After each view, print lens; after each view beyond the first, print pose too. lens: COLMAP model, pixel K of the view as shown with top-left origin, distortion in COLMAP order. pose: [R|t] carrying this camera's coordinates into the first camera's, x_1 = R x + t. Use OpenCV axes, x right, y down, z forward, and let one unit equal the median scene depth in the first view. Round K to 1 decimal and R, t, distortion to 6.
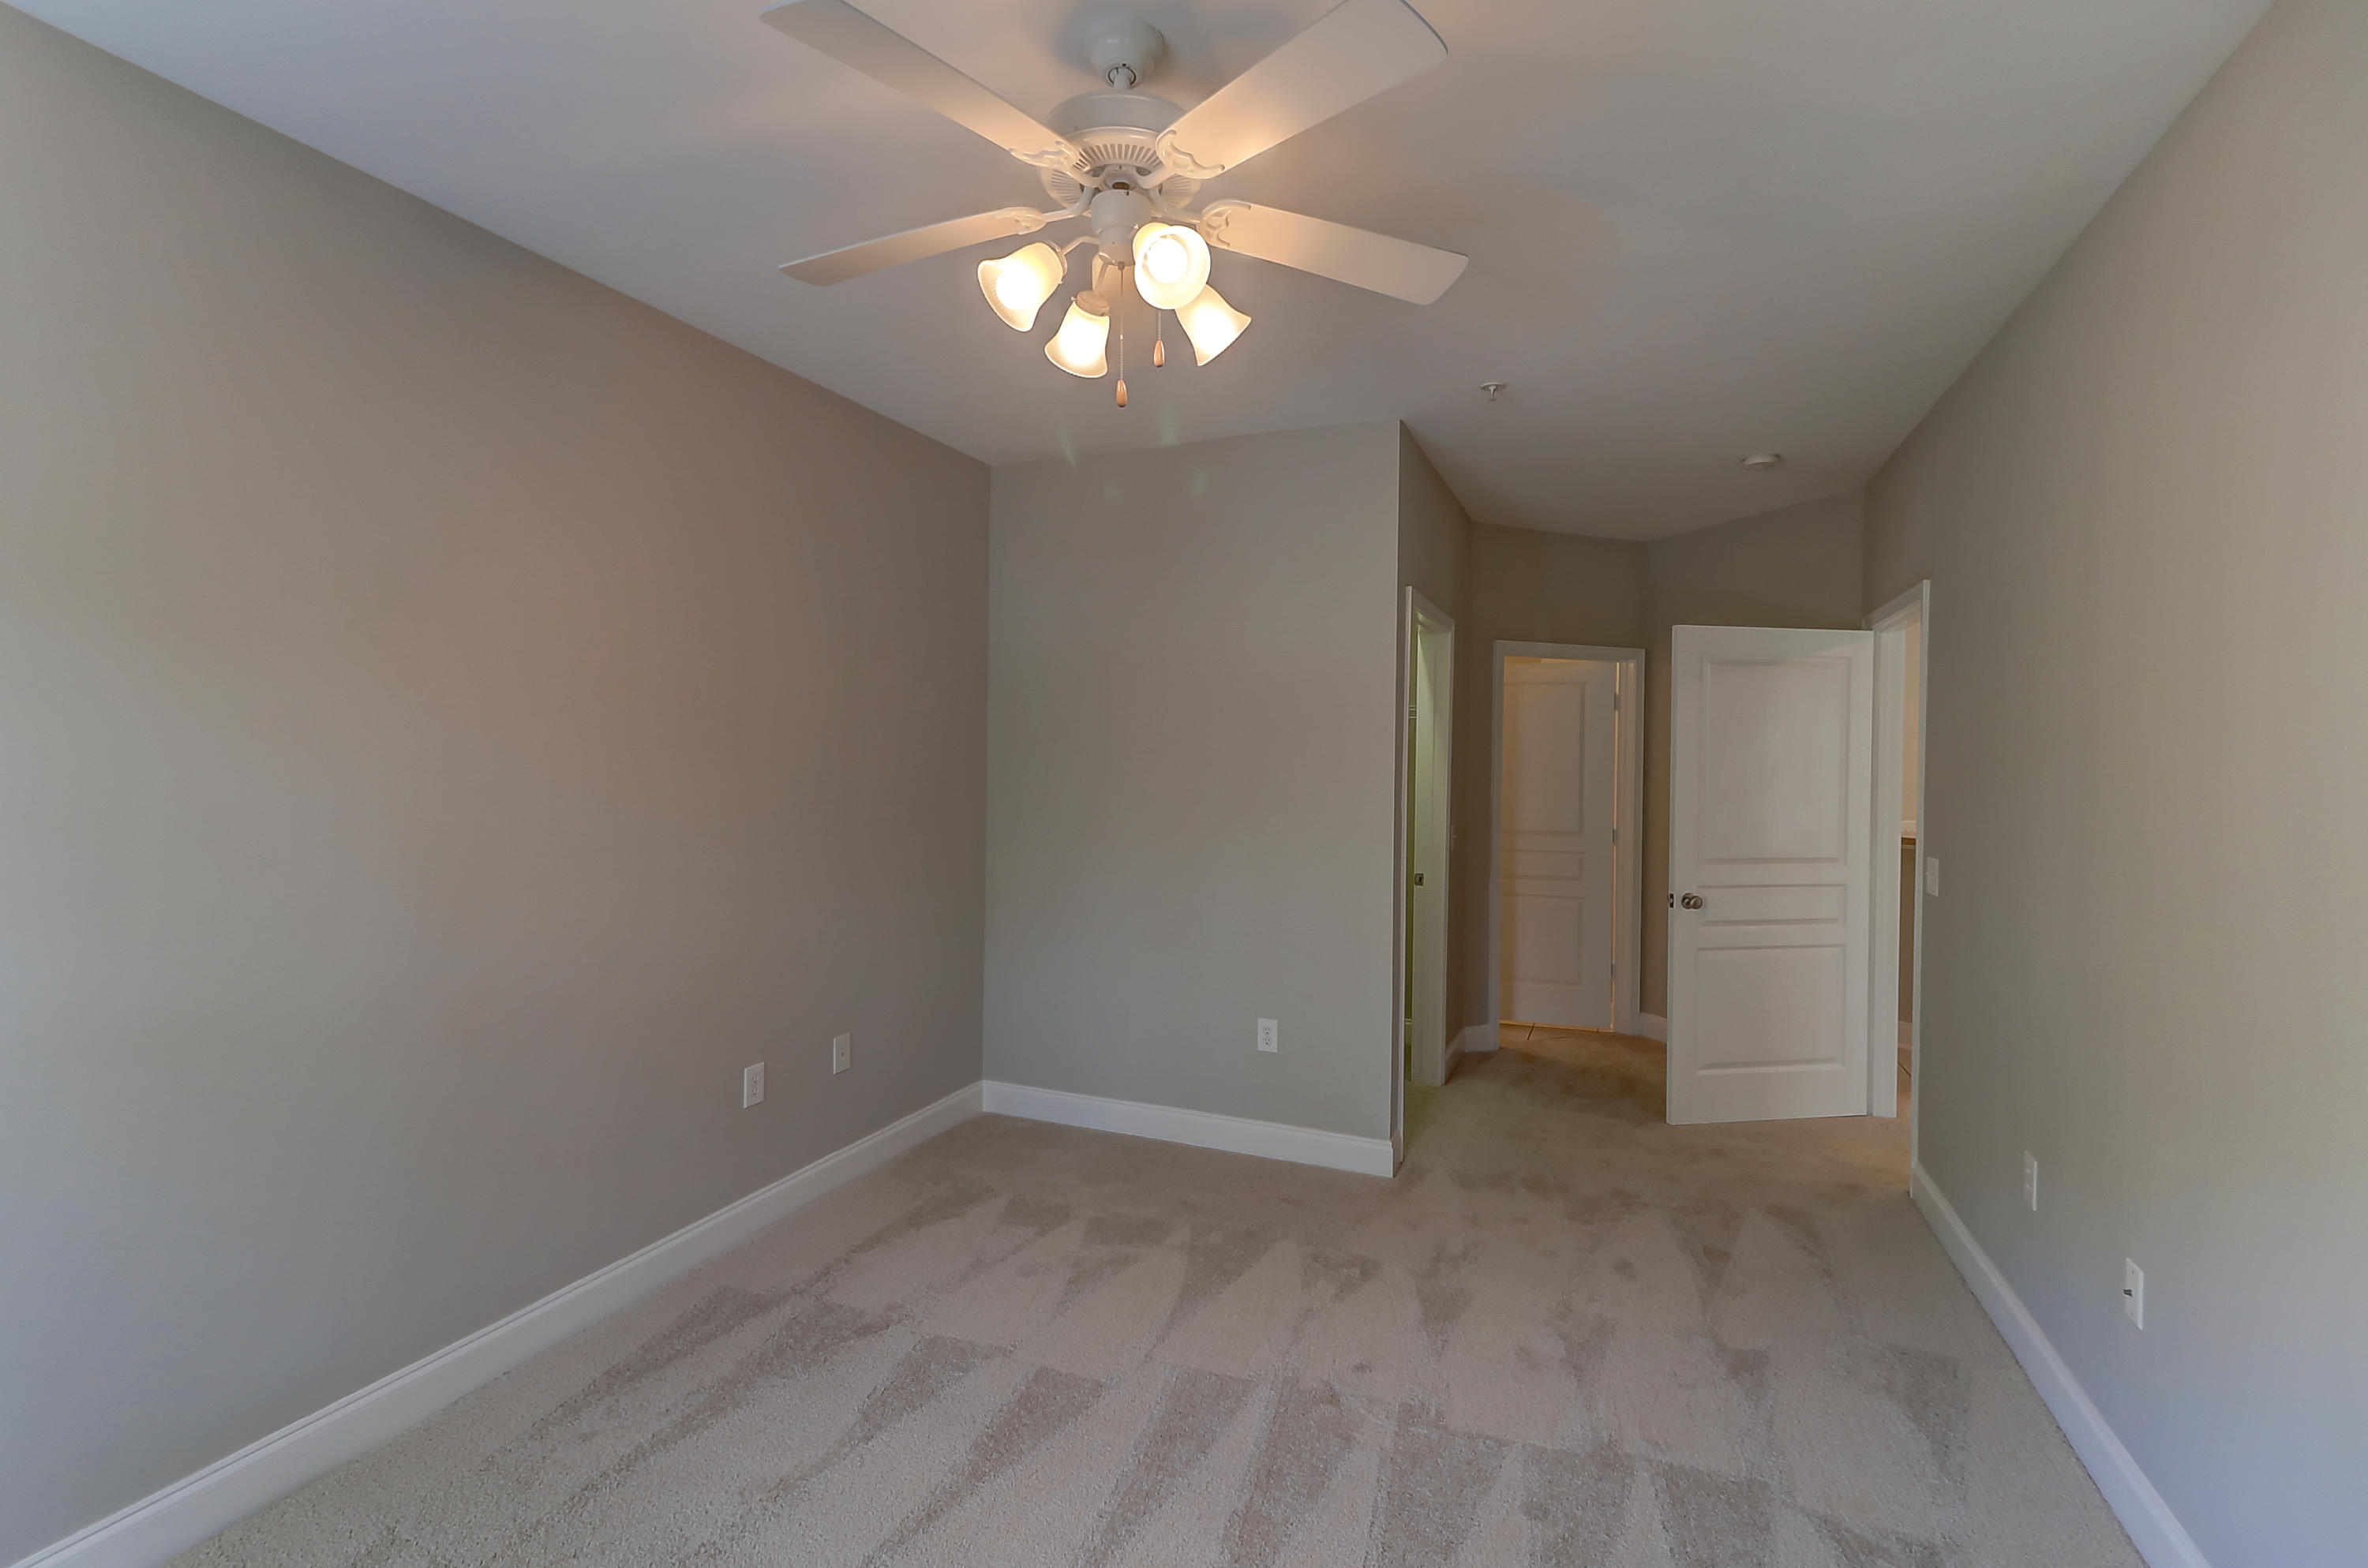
lens RADIAL K [[1078.3, 0, 1170.0], [0, 1078.3, 768.9], [0, 0, 1]] dist [0.026755, -0.001700]
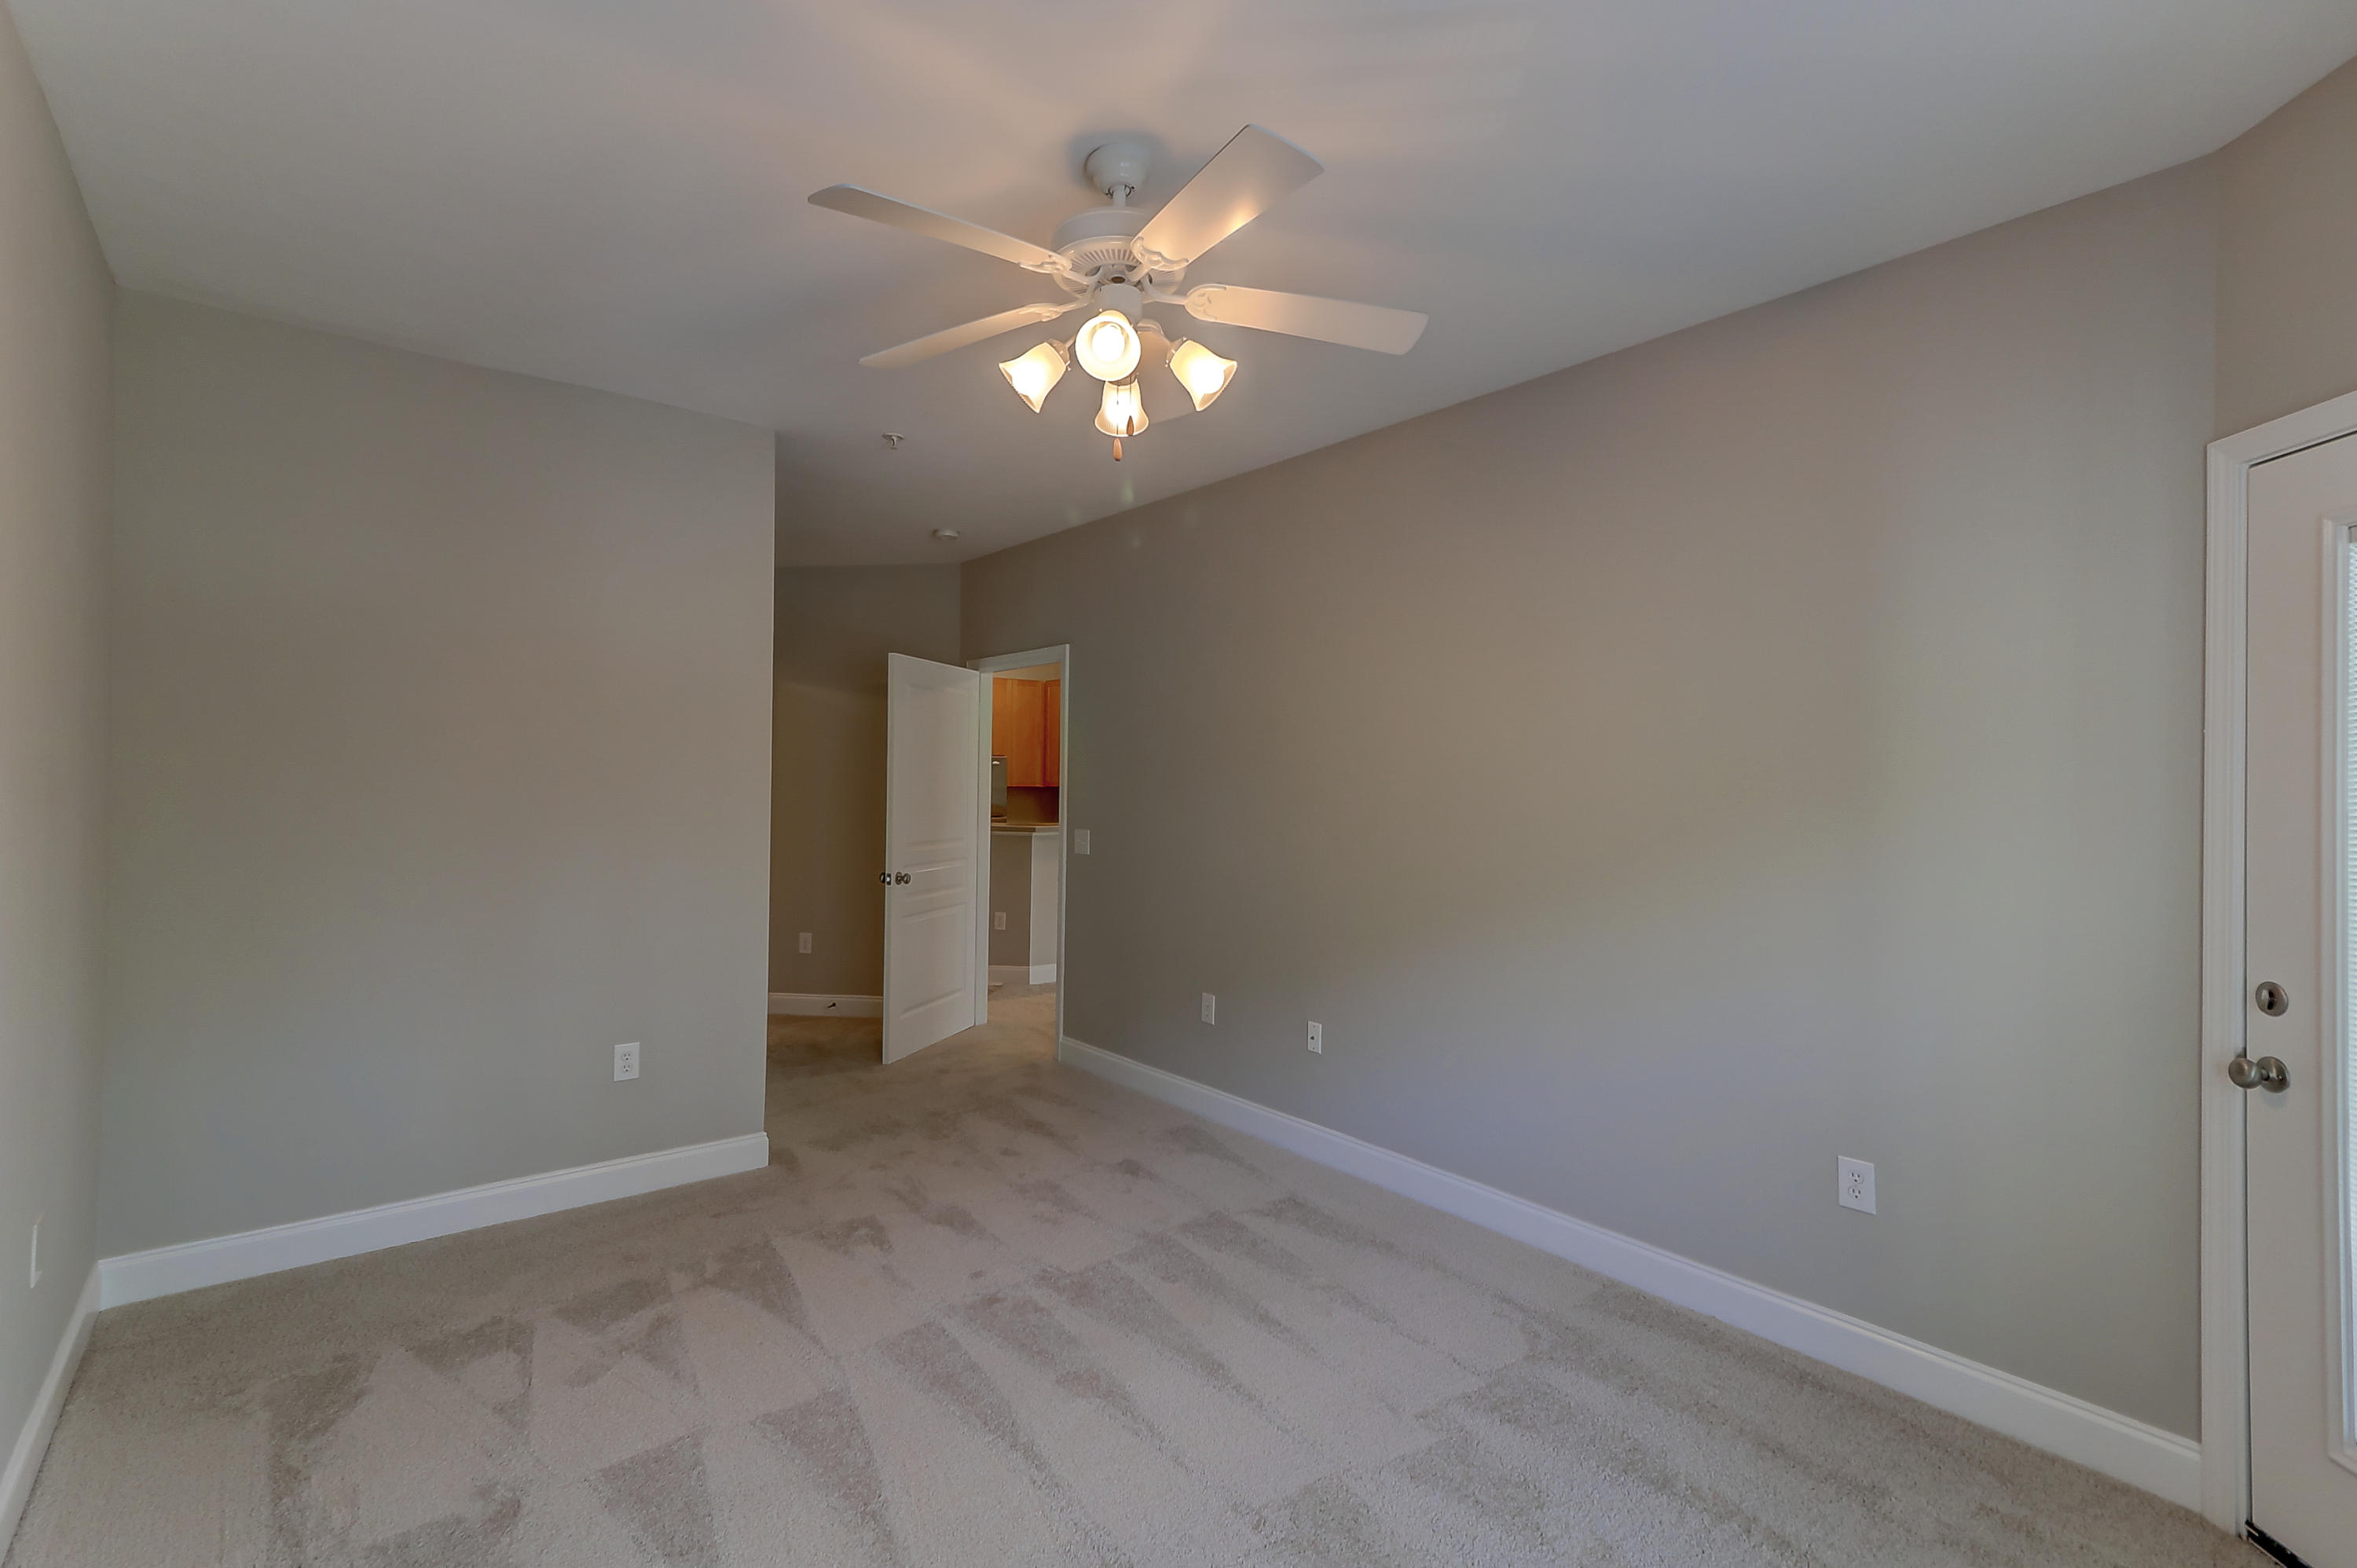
lens RADIAL K [[1073.4, 0, 1164.6], [0, 1073.4, 769.0], [0, 0, 1]] dist [0.026755, -0.001700]
pose [[0.473759, 0.009737, 0.880601, -0.617364], [-0.002217, 0.999949, -0.009864, 0.013003], [-0.880652, 0.002721, 0.473756, 0.218025]]
